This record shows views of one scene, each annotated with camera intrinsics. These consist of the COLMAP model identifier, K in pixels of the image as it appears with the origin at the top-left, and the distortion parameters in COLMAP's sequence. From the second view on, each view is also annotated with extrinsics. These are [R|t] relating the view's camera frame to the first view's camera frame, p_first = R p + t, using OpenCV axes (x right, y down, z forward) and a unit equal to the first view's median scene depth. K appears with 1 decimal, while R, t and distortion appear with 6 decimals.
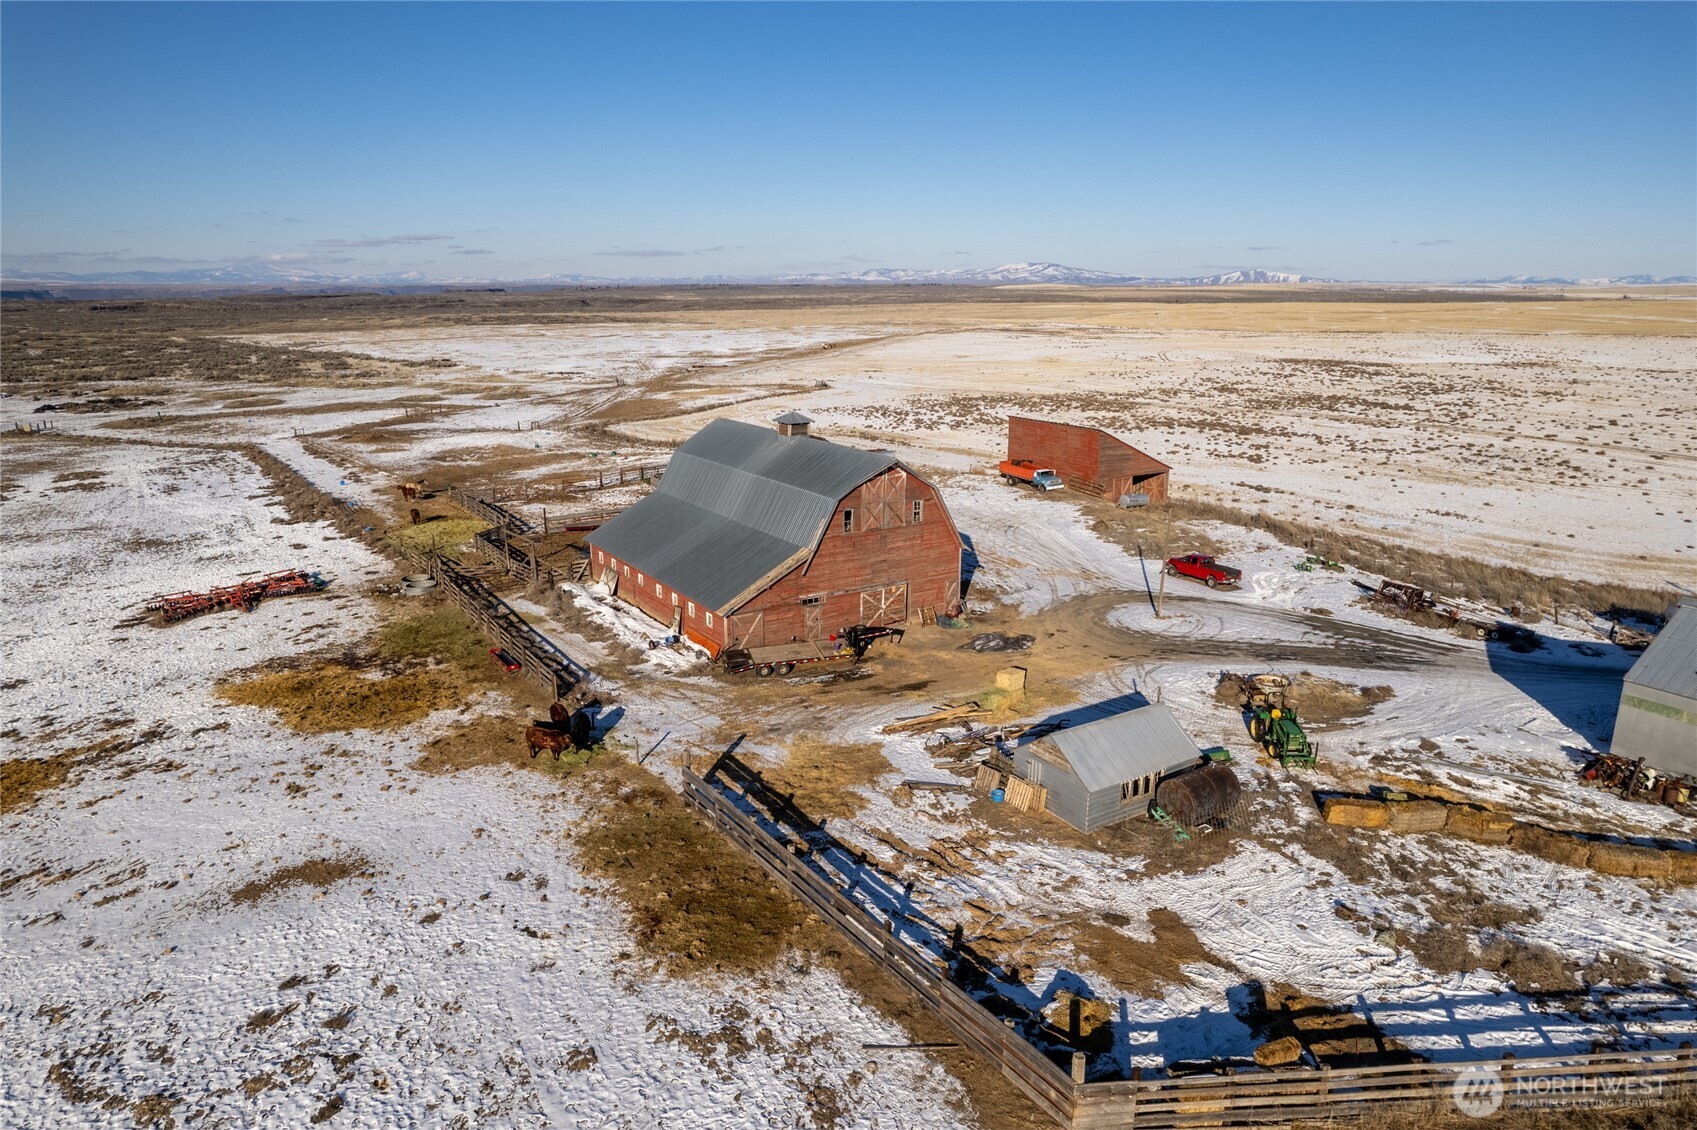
lens RADIAL K [[1087.4, 0, 850.8], [0, 1087.4, 567.0], [0, 0, 1]] dist [-0.064744, 0.054762]
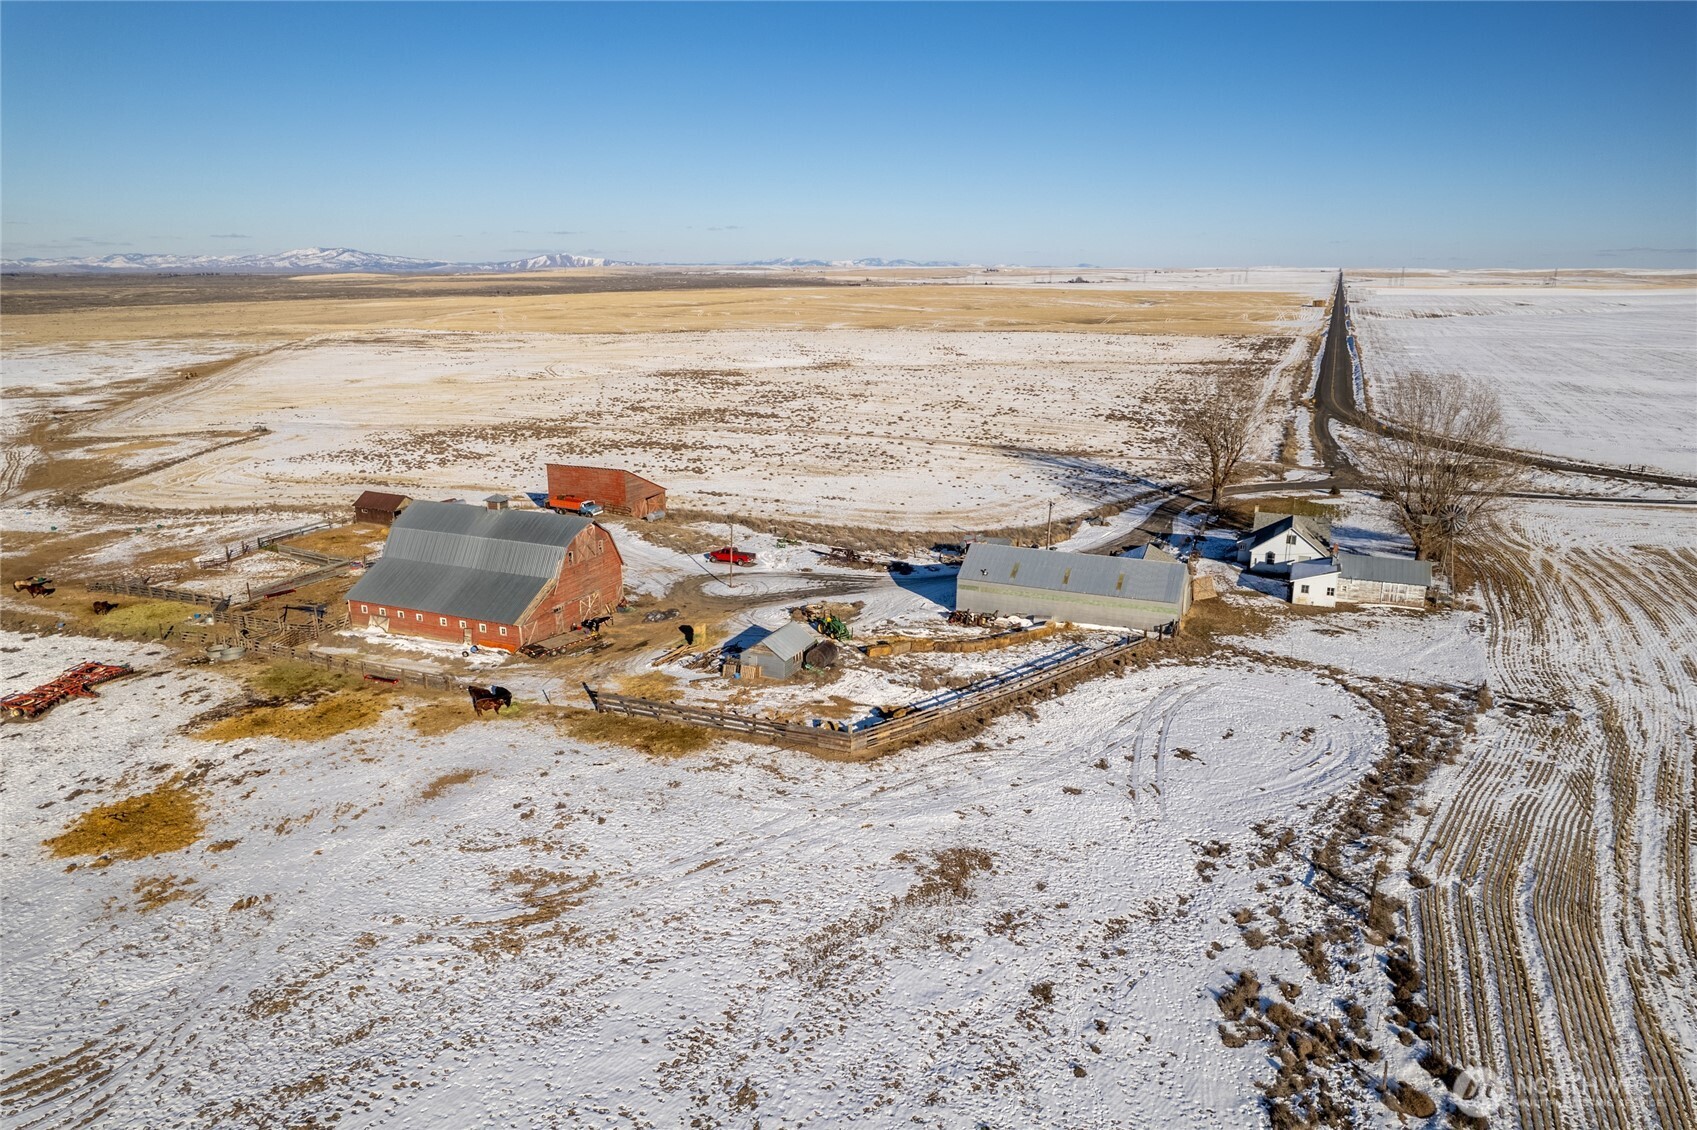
lens RADIAL K [[1087.4, 0, 846.8], [0, 1087.4, 567.2], [0, 0, 1]] dist [-0.064744, 0.054762]
pose [[0.827618, -0.149472, 0.541023, -0.572931], [0.142684, 0.988252, 0.054764, -0.061993], [-0.542853, 0.031871, 0.839223, -0.652230]]
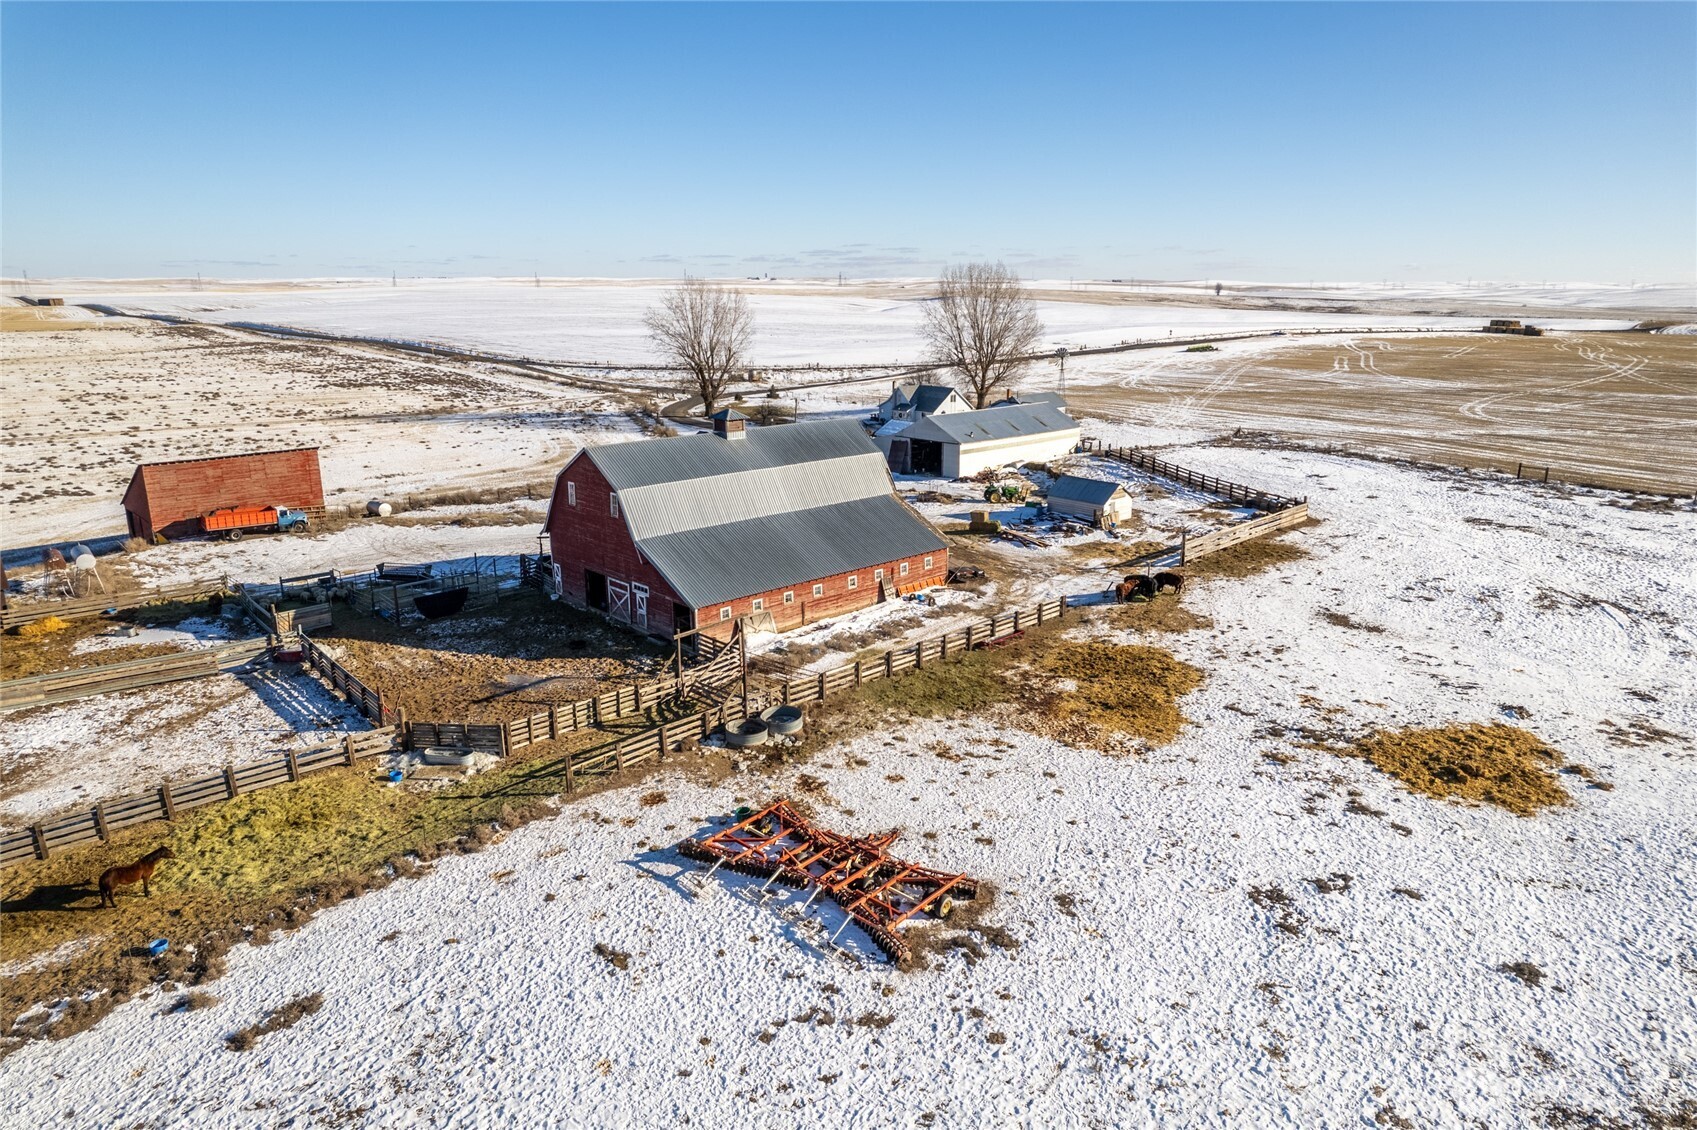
lens RADIAL K [[1087.4, 0, 853.5], [0, 1087.4, 565.0], [0, 0, 1]] dist [-0.064744, 0.054762]
pose [[-0.179591, -0.254036, 0.950375, -1.279598], [0.244313, 0.924297, 0.293233, -0.327416], [-0.952921, 0.284851, -0.103932, 1.219166]]
